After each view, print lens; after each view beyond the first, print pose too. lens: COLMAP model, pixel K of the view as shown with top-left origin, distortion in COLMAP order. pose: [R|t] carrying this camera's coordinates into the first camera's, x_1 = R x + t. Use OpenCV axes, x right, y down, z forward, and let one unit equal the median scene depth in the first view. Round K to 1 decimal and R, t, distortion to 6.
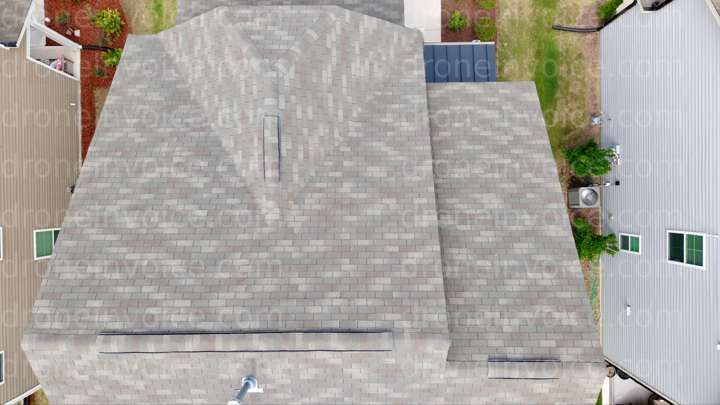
lens RADIAL K [[475.3, 0, 360.0], [0, 475.3, 202.5], [0, 0, 1]] dist [0.091639, -0.132968]
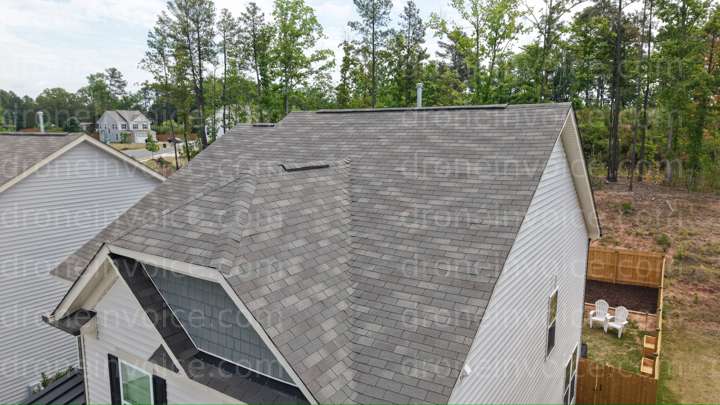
lens RADIAL K [[479.8, 0, 360.0], [0, 479.8, 202.5], [0, 0, 1]] dist [0.046779, -0.052022]
pose [[-0.833195, -0.078828, 0.547331, -0.784035], [0.552915, -0.133742, 0.822434, -0.820572], [0.008370, 0.987876, 0.155018, 0.883111]]
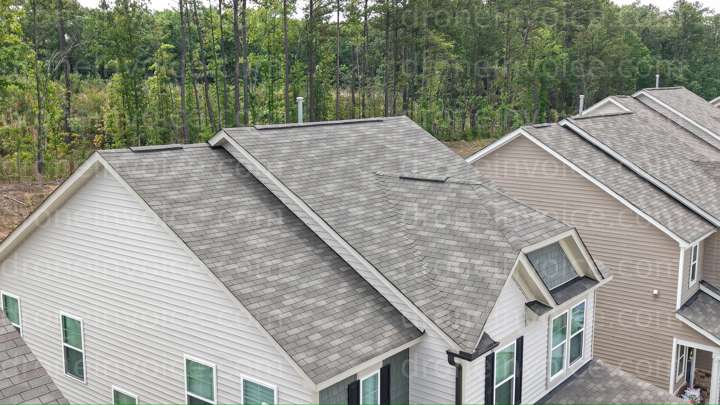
lens RADIAL K [[720.0, 0, 357.1], [0, 720.0, 215.0], [0, 0, 1]] dist [0.200023, -0.002467]
pose [[-0.628205, 0.147194, -0.763998, 1.285543], [-0.778048, -0.119297, 0.616773, -1.076156], [-0.000357, 0.981887, 0.189467, 0.711894]]
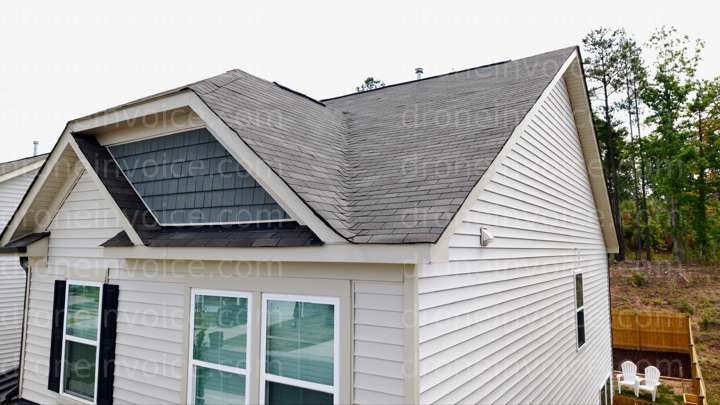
lens RADIAL K [[487.2, 0, 360.0], [0, 487.2, 202.5], [0, 0, 1]] dist [-0.000509, 0.005118]
pose [[-0.834469, 0.057290, 0.548069, -0.741829], [0.551030, 0.077127, 0.830914, -0.758728], [0.005332, 0.995374, -0.095929, 1.232136]]
